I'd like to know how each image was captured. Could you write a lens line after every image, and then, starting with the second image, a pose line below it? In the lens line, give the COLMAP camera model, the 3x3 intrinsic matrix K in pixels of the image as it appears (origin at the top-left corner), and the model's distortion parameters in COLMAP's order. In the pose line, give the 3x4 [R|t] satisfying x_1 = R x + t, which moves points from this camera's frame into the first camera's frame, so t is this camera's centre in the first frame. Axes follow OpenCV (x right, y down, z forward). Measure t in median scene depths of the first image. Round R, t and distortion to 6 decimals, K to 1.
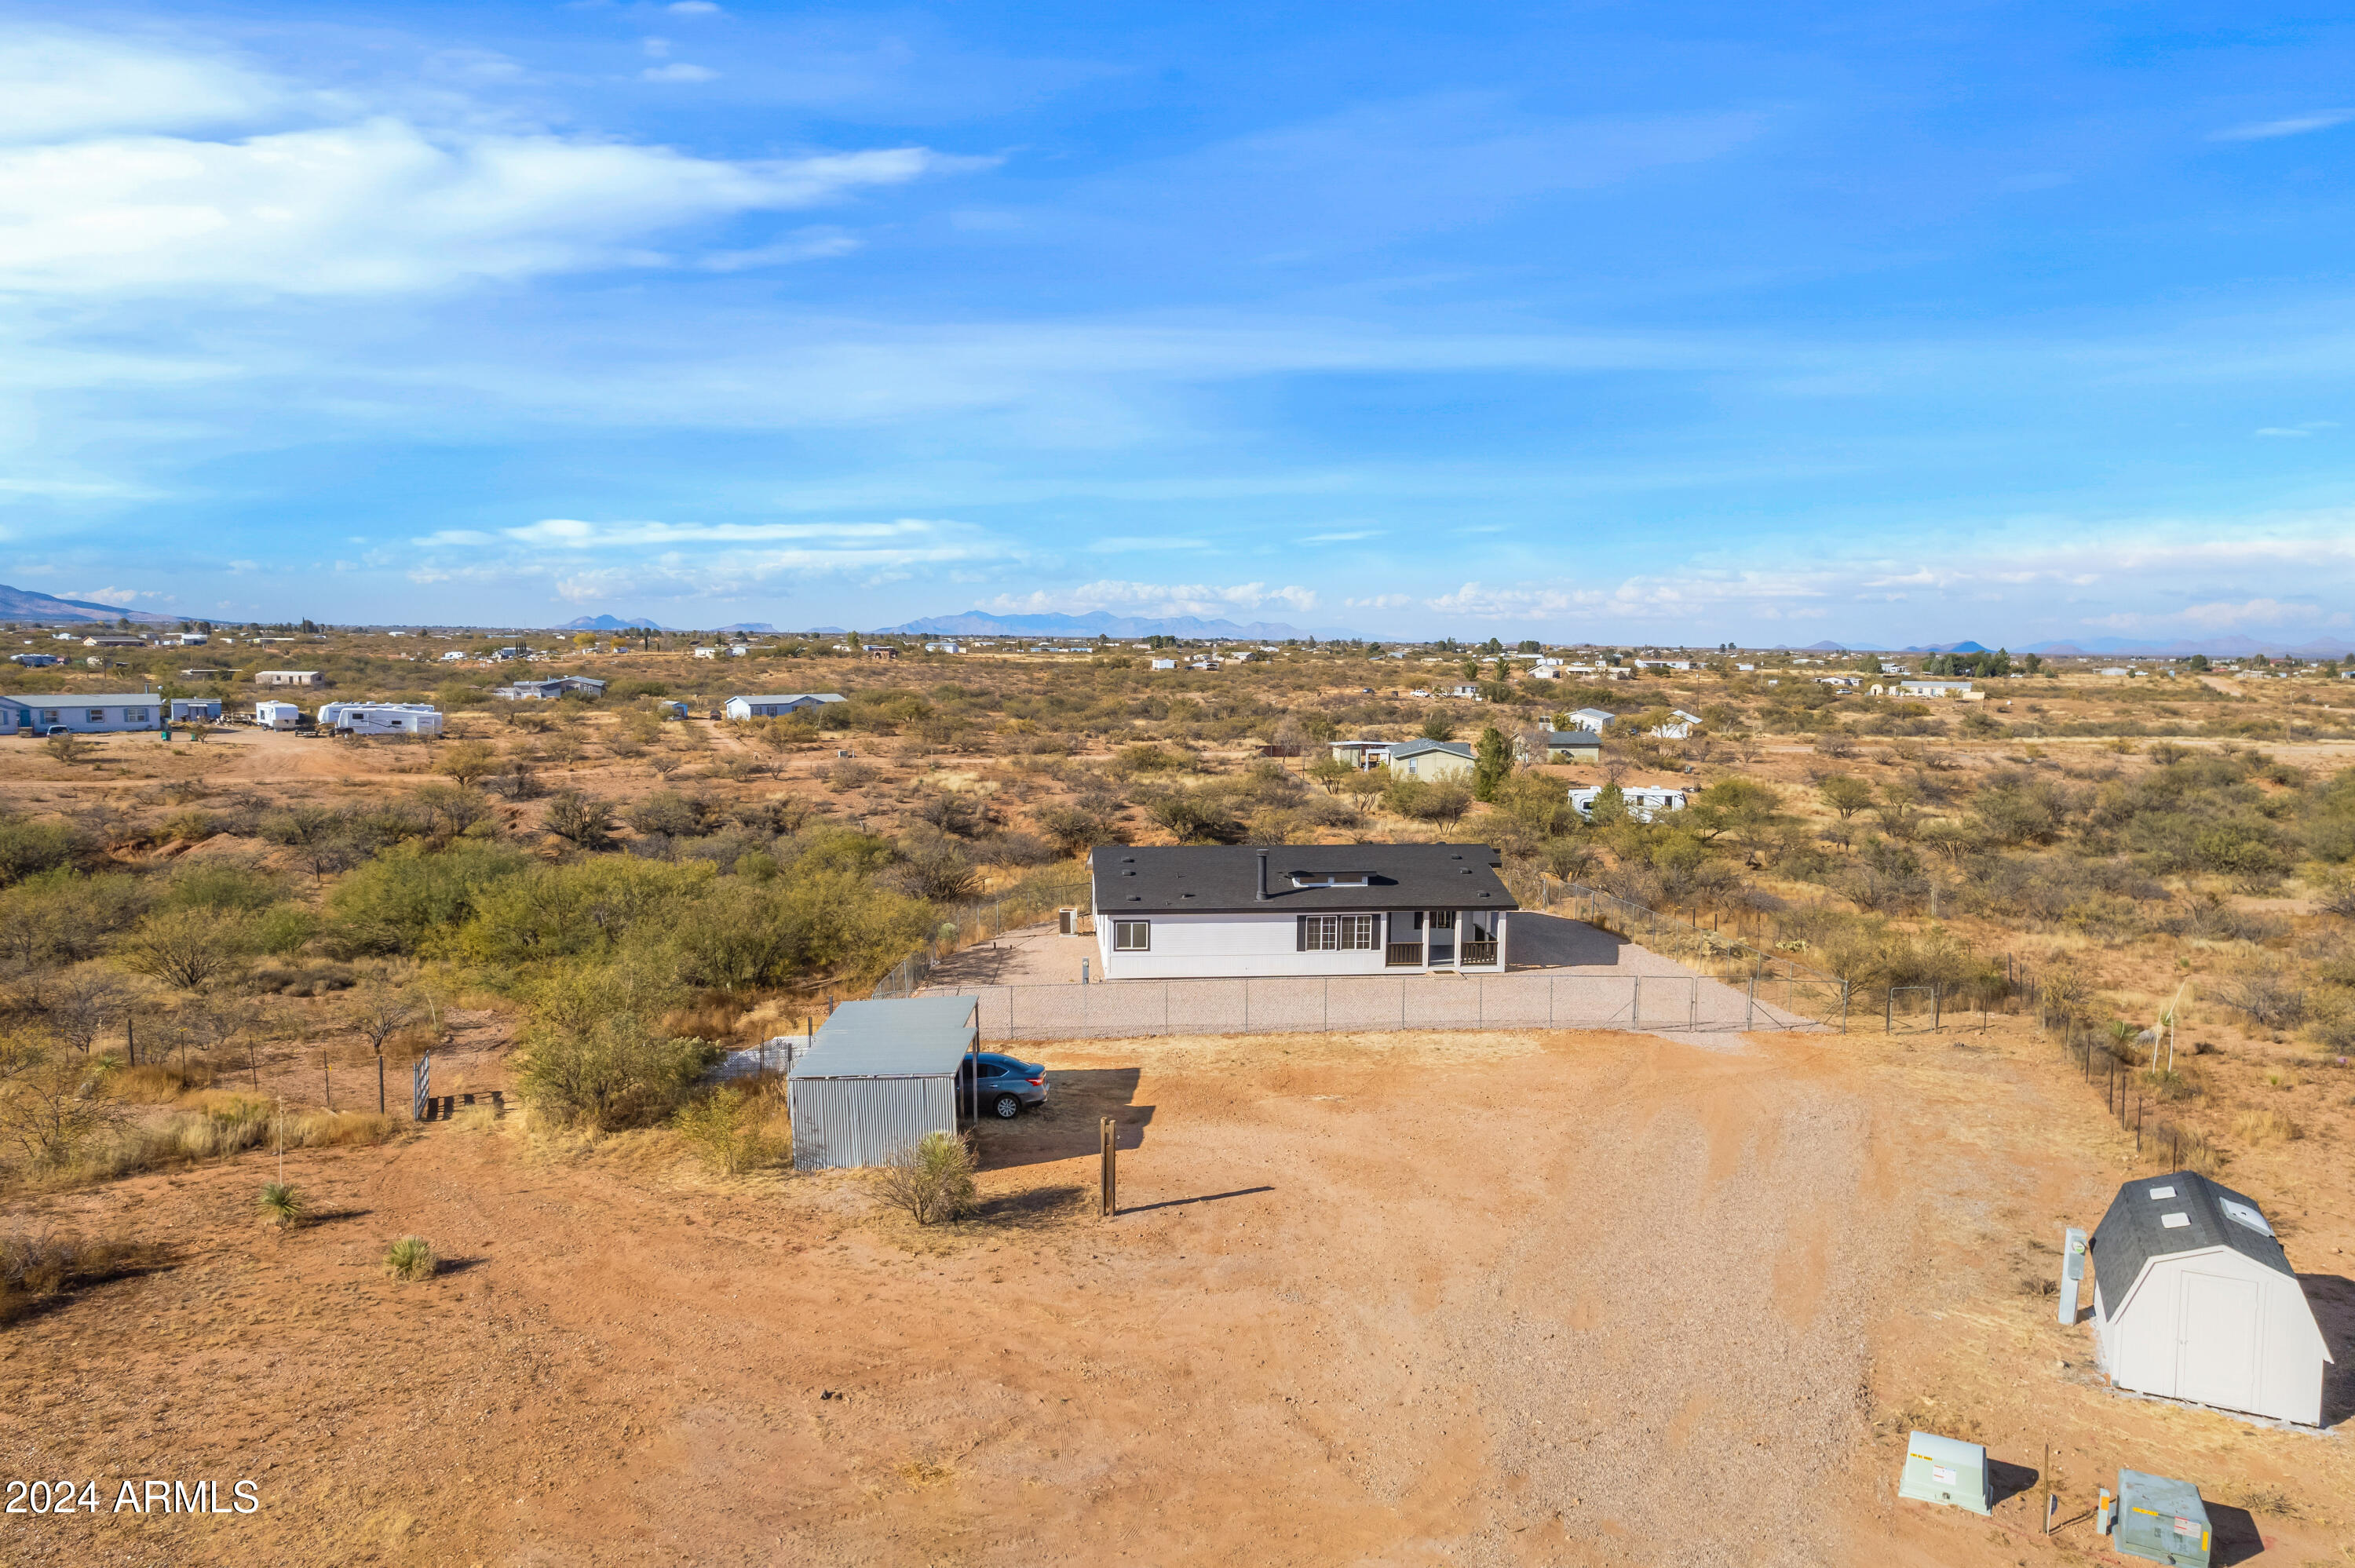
lens RADIAL K [[1507.5, 0, 1177.5], [0, 1507.5, 784.0], [0, 0, 1]] dist [-0.068729, 0.061596]
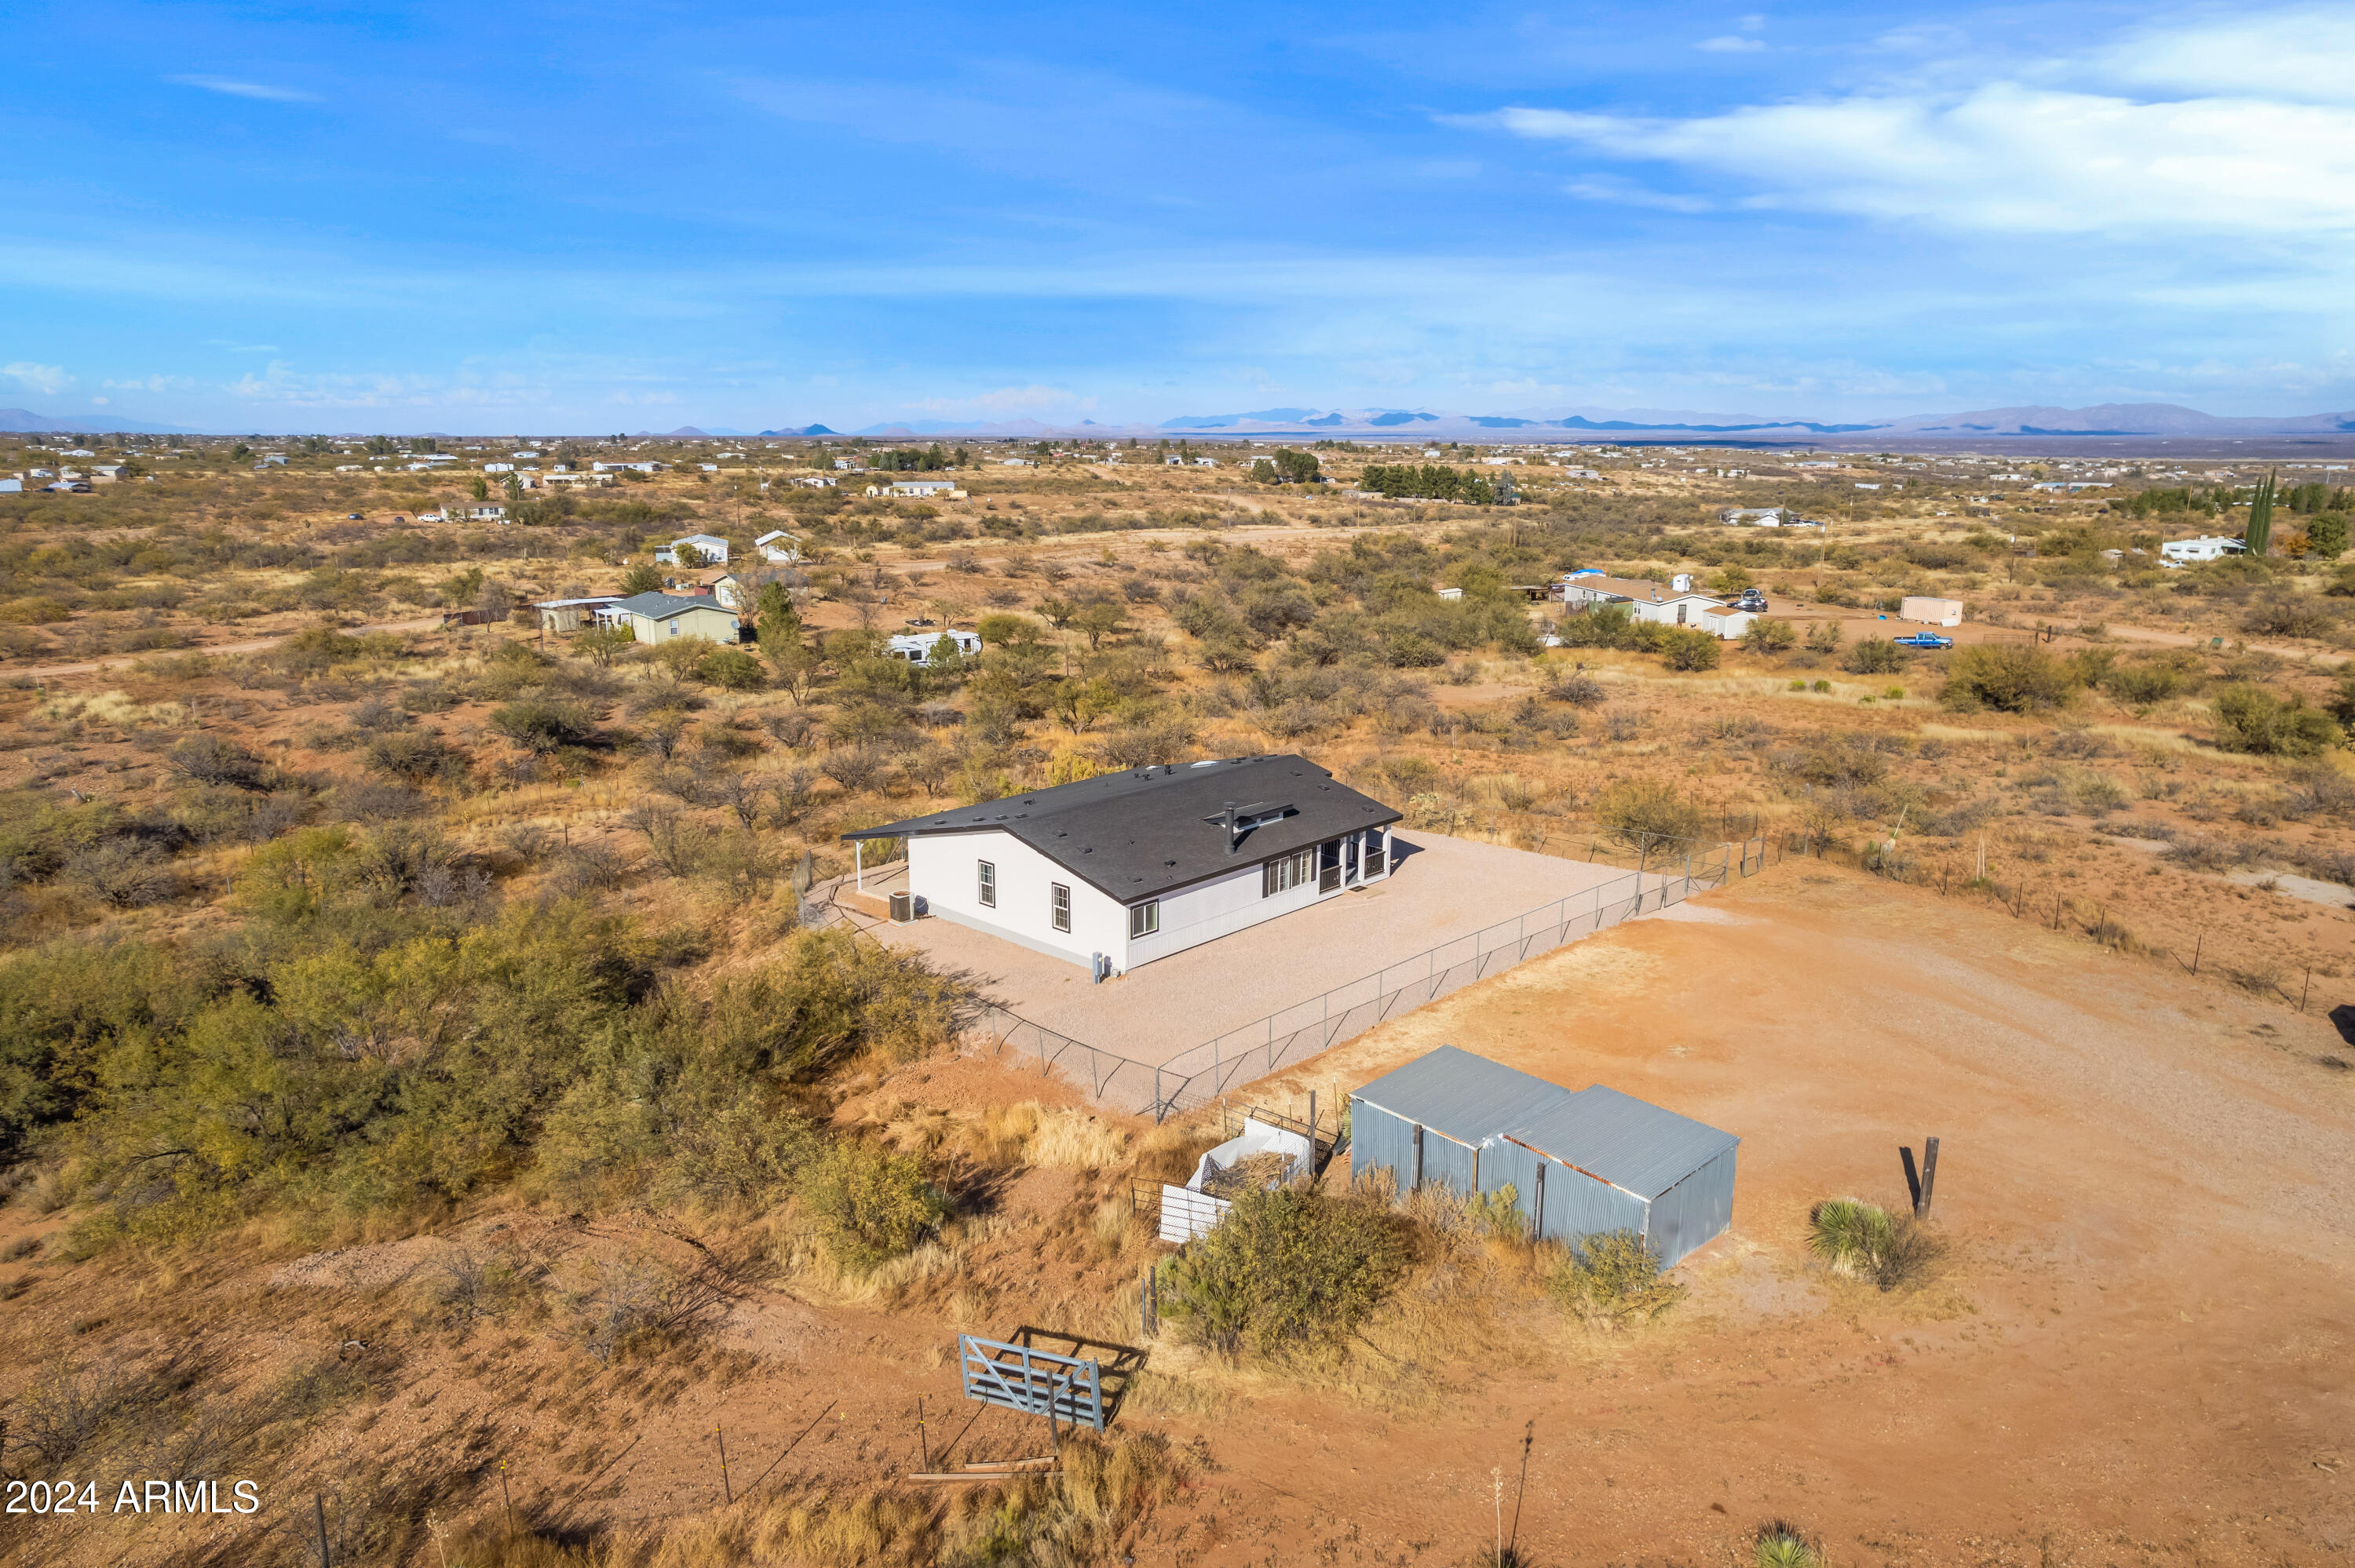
lens RADIAL K [[1507.5, 0, 1177.5], [0, 1507.5, 784.0], [0, 0, 1]] dist [-0.068729, 0.061596]
pose [[0.751493, -0.155774, 0.641087, -0.211884], [0.064899, 0.984467, 0.163135, -0.046374], [-0.656541, -0.080989, 0.749929, 0.108974]]
